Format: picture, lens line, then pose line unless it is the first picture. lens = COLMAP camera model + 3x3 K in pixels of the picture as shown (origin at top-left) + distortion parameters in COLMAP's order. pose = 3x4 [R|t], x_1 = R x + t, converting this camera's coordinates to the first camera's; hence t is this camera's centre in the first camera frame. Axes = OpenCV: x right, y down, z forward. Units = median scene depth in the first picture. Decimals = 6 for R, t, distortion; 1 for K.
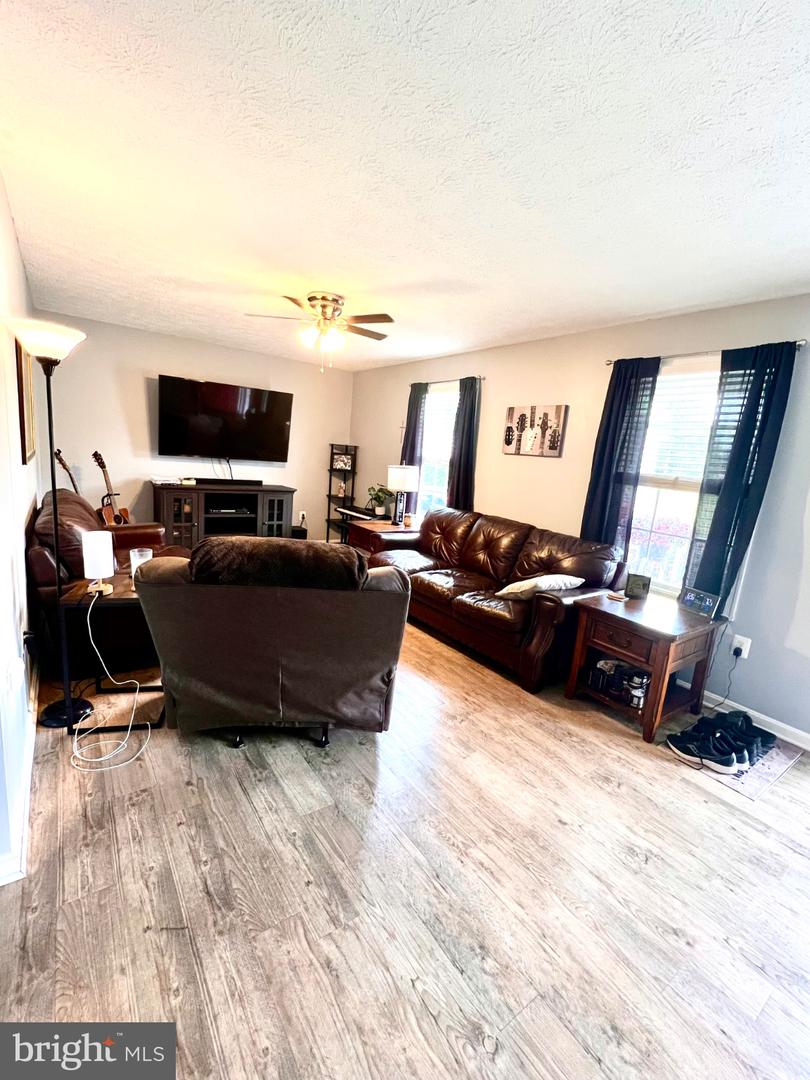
lens RADIAL K [[468.4, 0, 405.0], [0, 468.4, 540.0], [0, 0, 1]] dist [-0.001558, 0.000121]
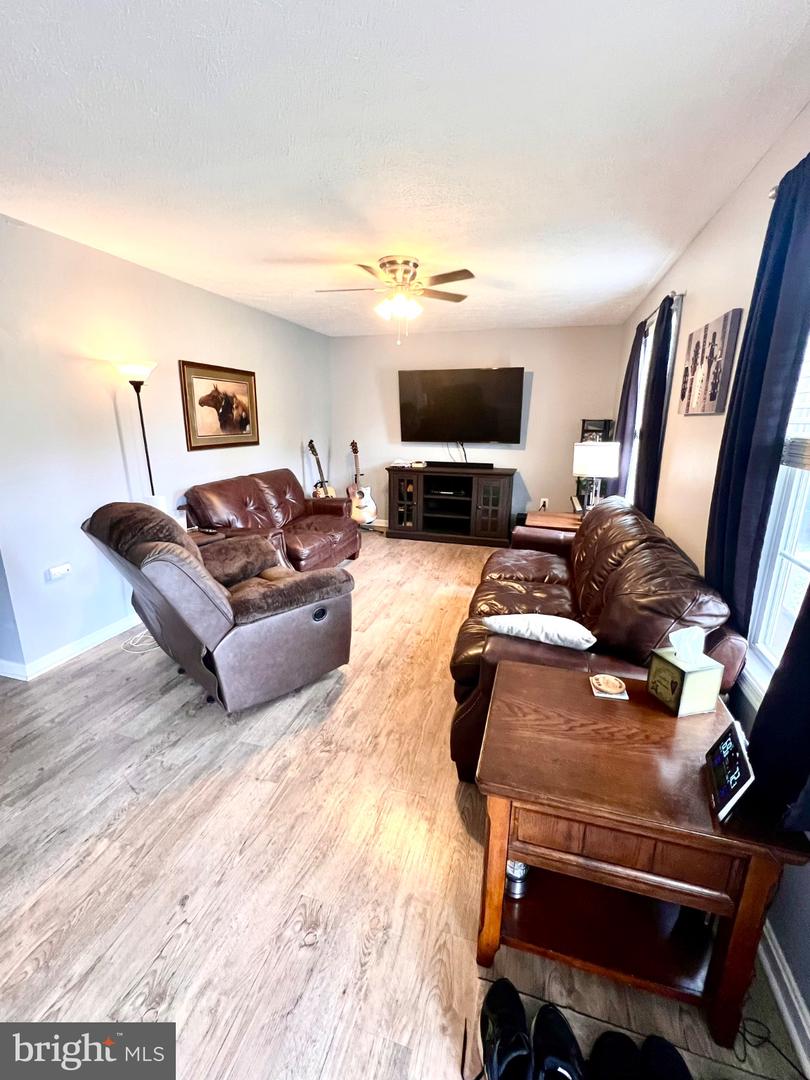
lens RADIAL K [[468.4, 0, 405.0], [0, 468.4, 540.0], [0, 0, 1]] dist [-0.001558, 0.000121]
pose [[0.602208, 0.124021, -0.788647, 0.505657], [-0.101793, 0.991725, 0.078229, -0.037781], [0.791823, 0.033169, 0.609850, 0.371969]]
